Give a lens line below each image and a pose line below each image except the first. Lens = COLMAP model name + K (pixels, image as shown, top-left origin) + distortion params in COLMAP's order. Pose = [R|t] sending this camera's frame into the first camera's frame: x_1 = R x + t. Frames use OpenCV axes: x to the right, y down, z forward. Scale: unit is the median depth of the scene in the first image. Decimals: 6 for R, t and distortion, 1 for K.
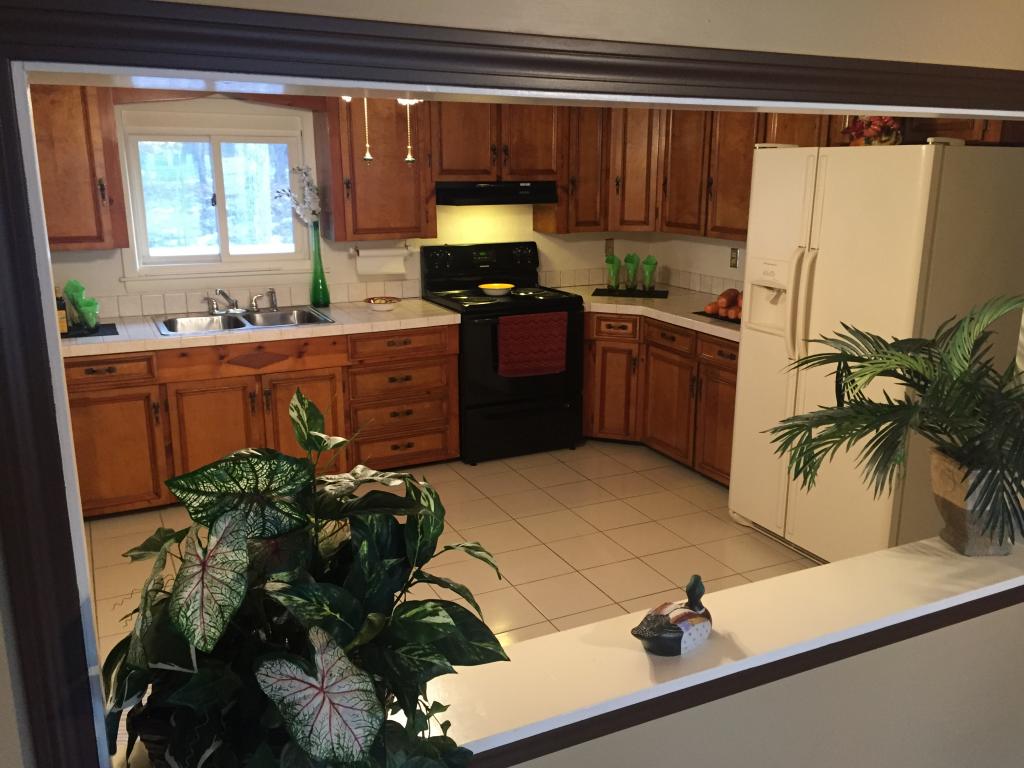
lens RADIAL K [[870.6, 0, 510.7], [0, 870.6, 386.8], [0, 0, 1]] dist [0.047351, -0.032157]
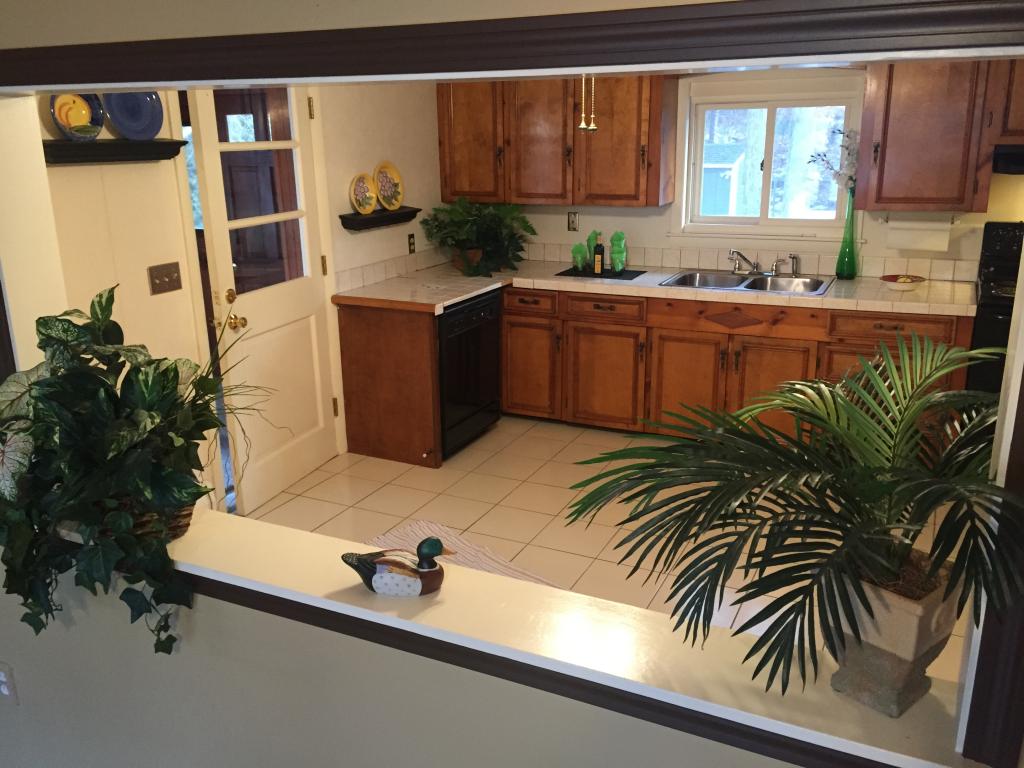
lens RADIAL K [[870.6, 0, 508.9], [0, 870.6, 384.5], [0, 0, 1]] dist [0.047351, -0.032157]
pose [[0.610837, 0.210274, -0.763324, 0.356389], [-0.179319, 0.975779, 0.125302, -0.038313], [0.771183, 0.060340, 0.633748, 0.138698]]
